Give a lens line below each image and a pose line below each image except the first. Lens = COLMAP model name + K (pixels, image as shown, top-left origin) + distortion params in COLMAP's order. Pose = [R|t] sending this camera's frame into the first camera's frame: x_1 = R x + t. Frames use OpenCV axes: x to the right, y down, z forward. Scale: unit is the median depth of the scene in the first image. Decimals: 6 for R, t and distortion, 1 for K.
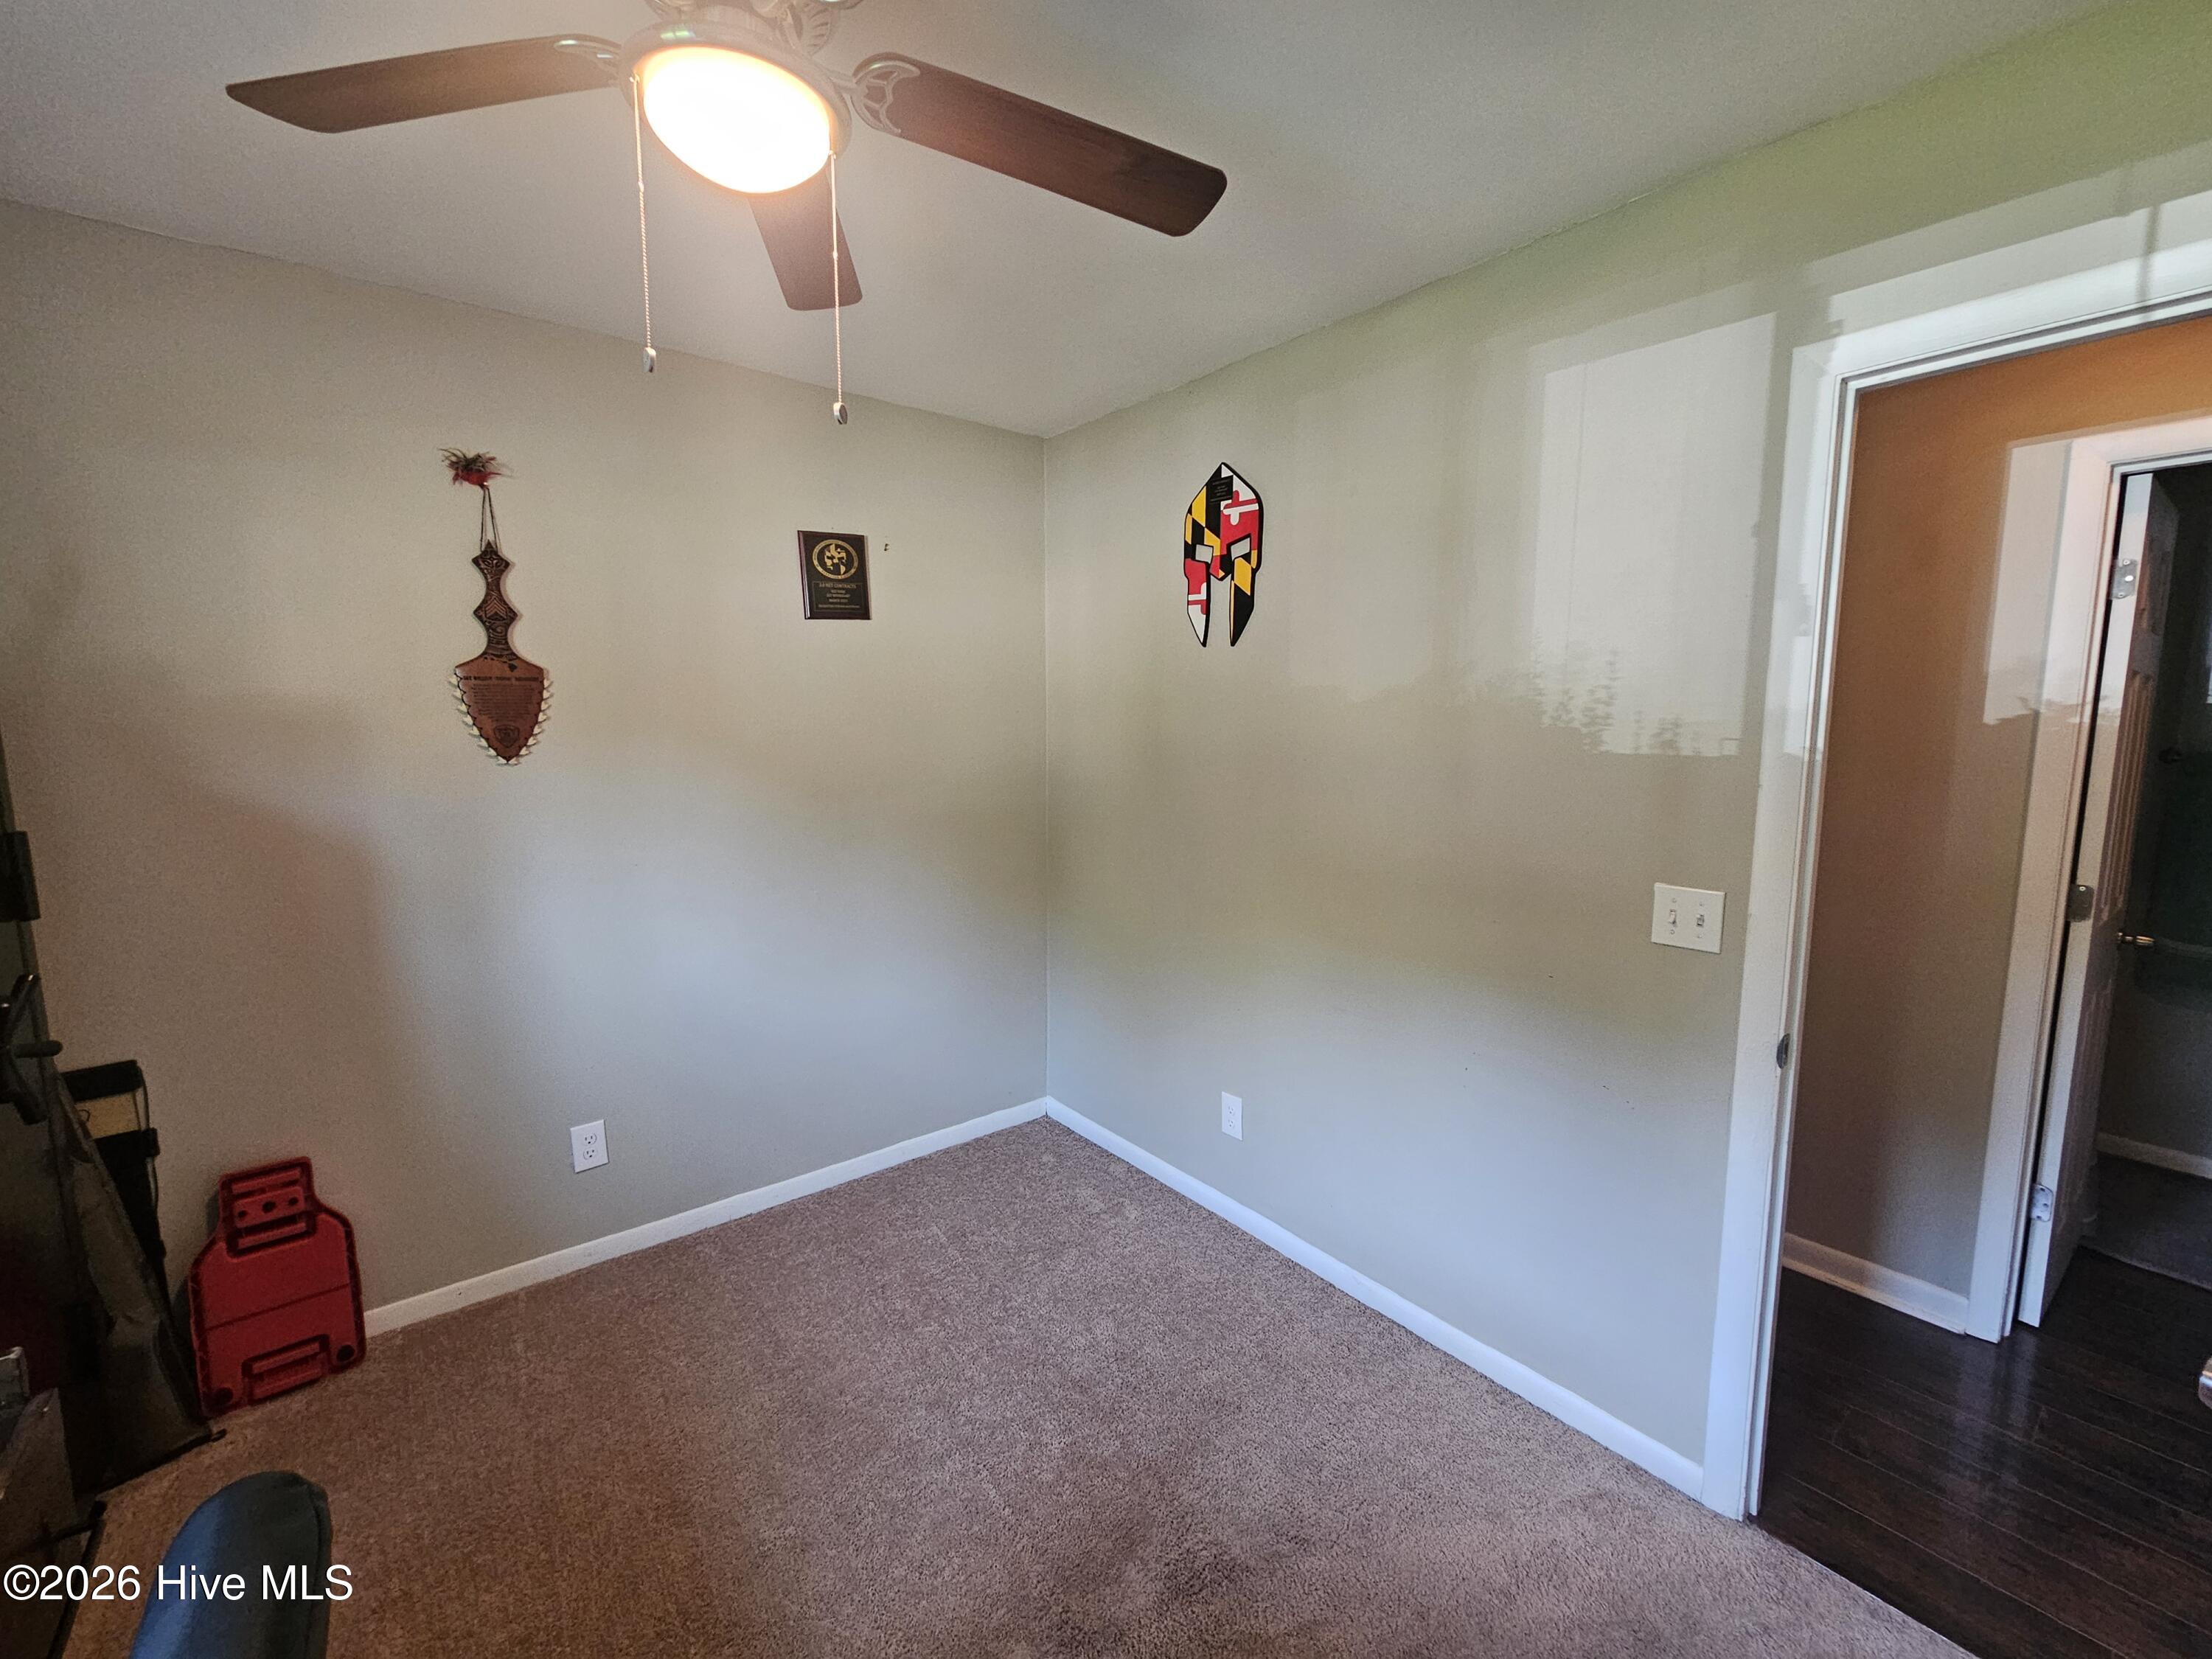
lens RADIAL K [[911.4, 0, 1106.7], [0, 911.4, 830.6], [0, 0, 1]] dist [-0.000174, -0.000481]
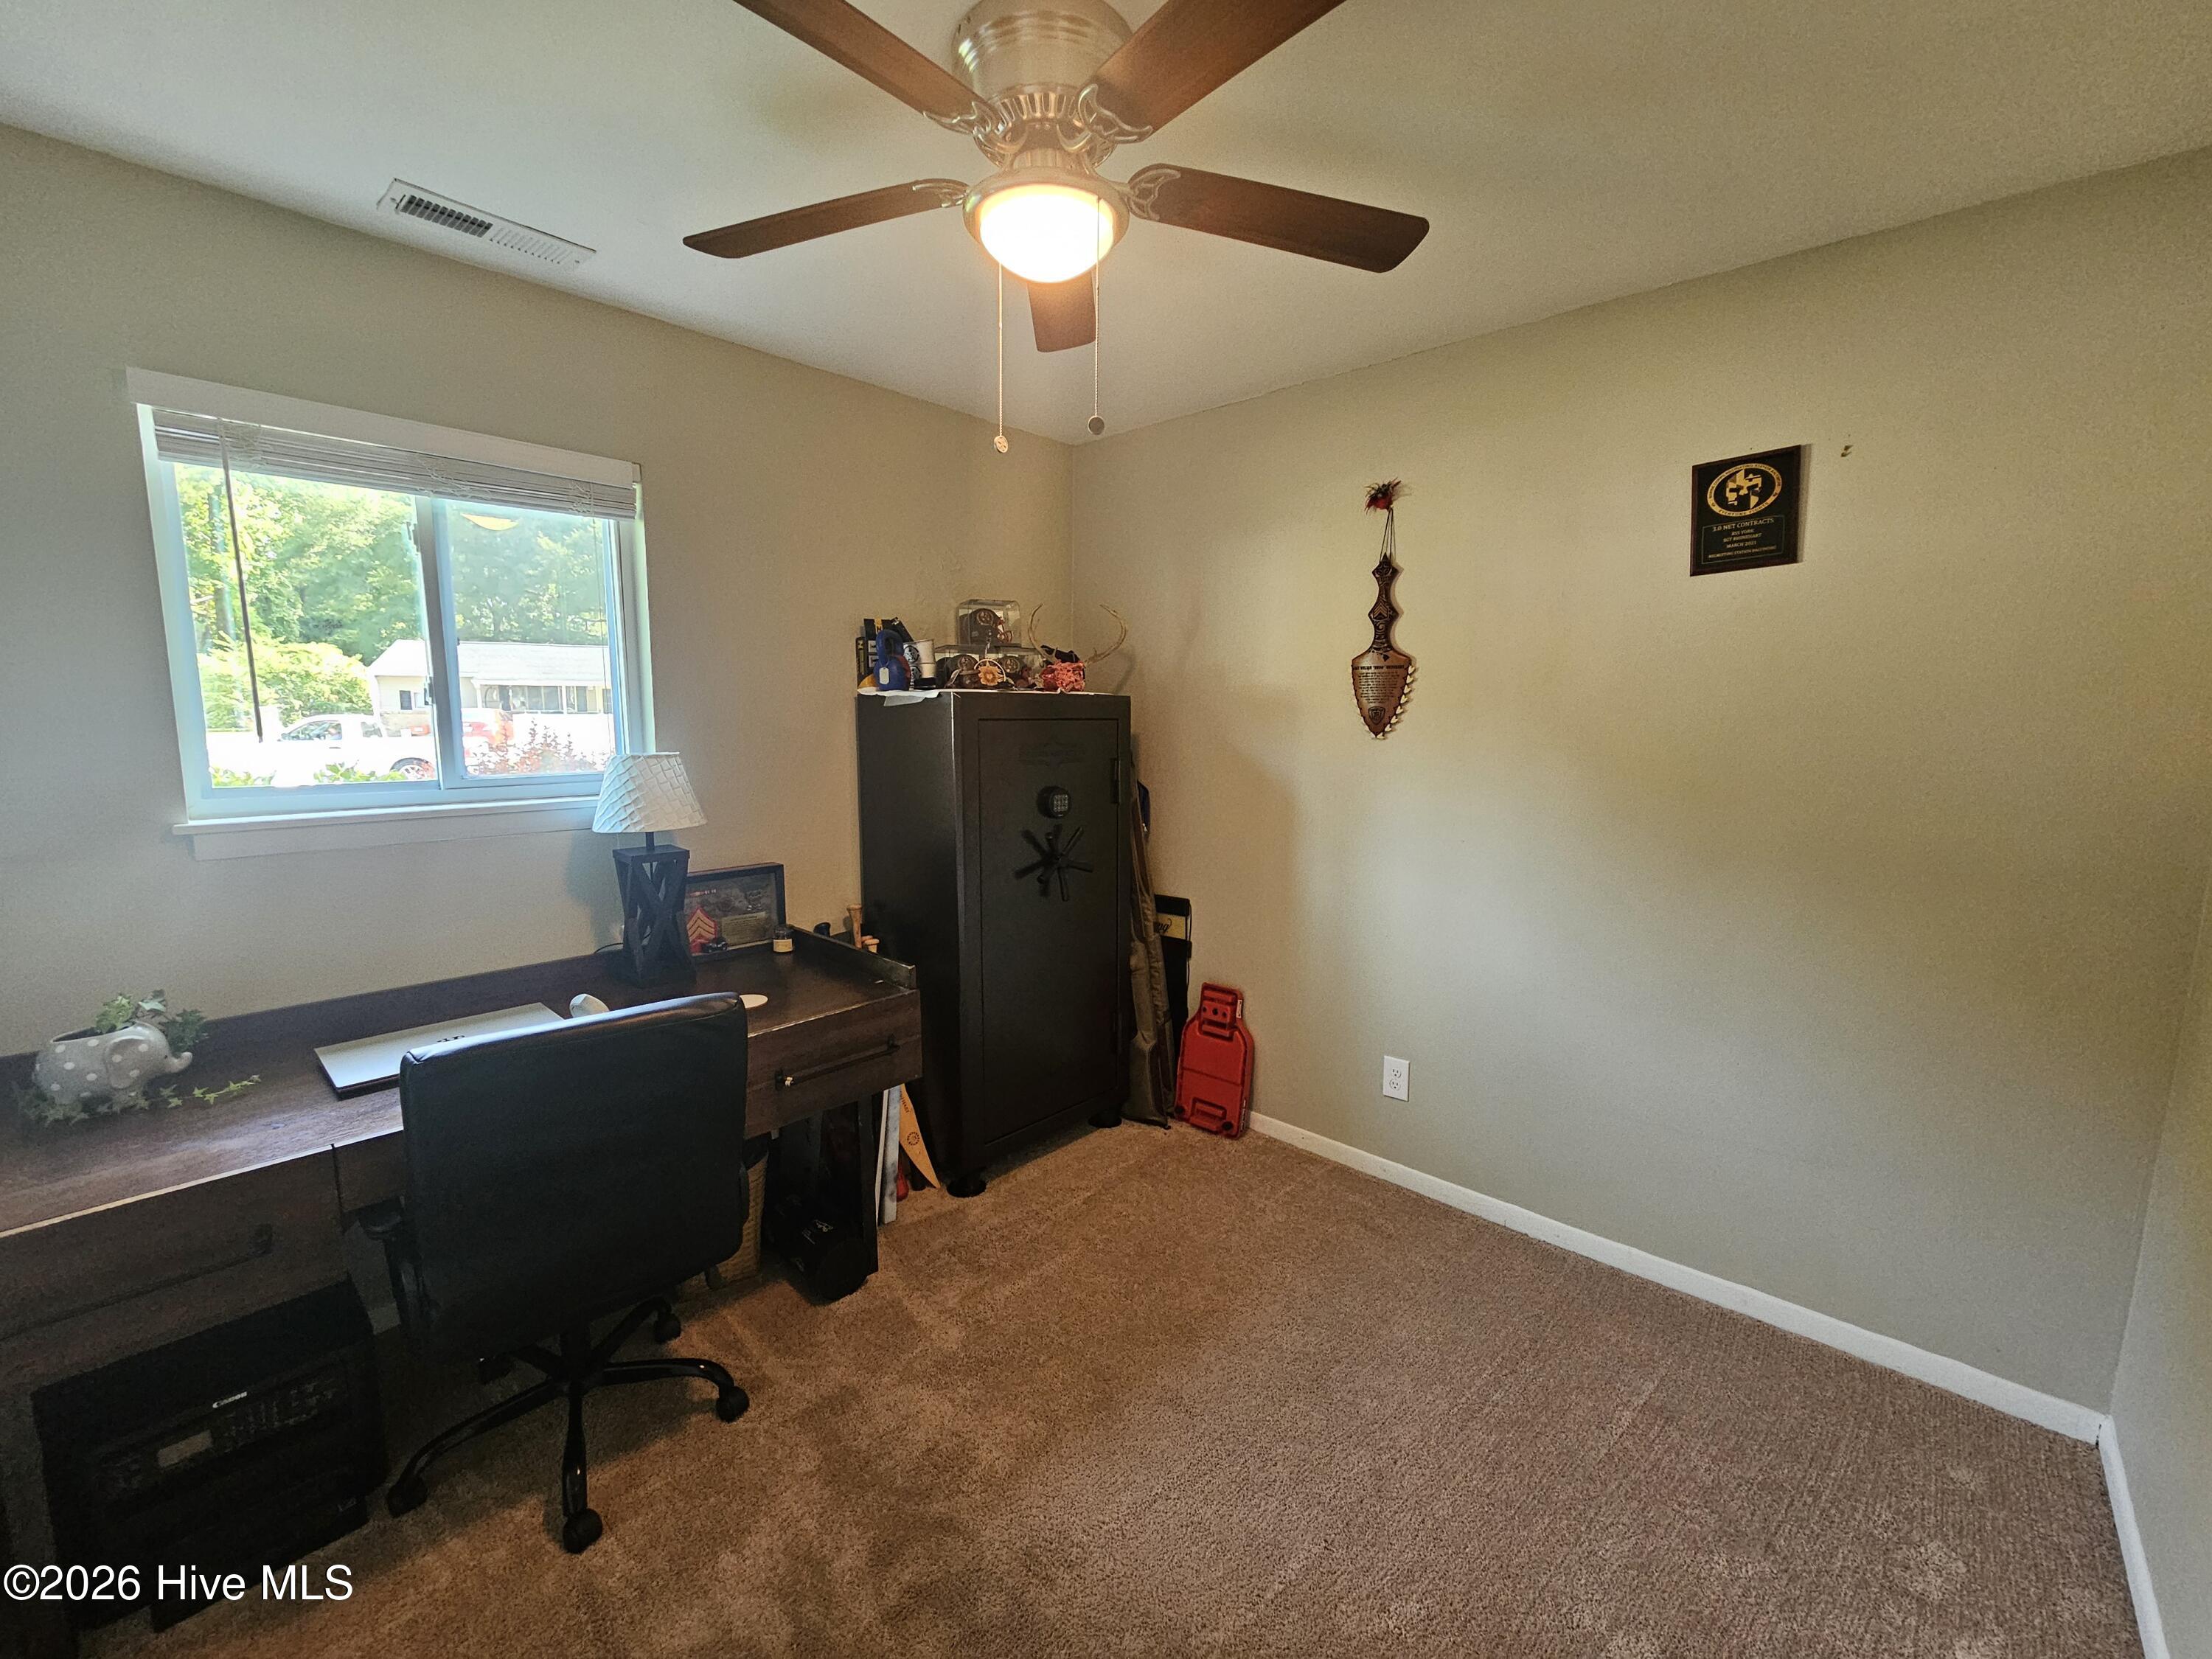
lens RADIAL K [[911.4, 0, 1105.5], [0, 911.4, 828.9], [0, 0, 1]] dist [-0.000174, -0.000481]
pose [[0.146702, 0.132150, -0.980314, 0.492558], [-0.125193, 0.985547, 0.114120, -0.048252], [0.981226, 0.105987, 0.161126, 0.469280]]
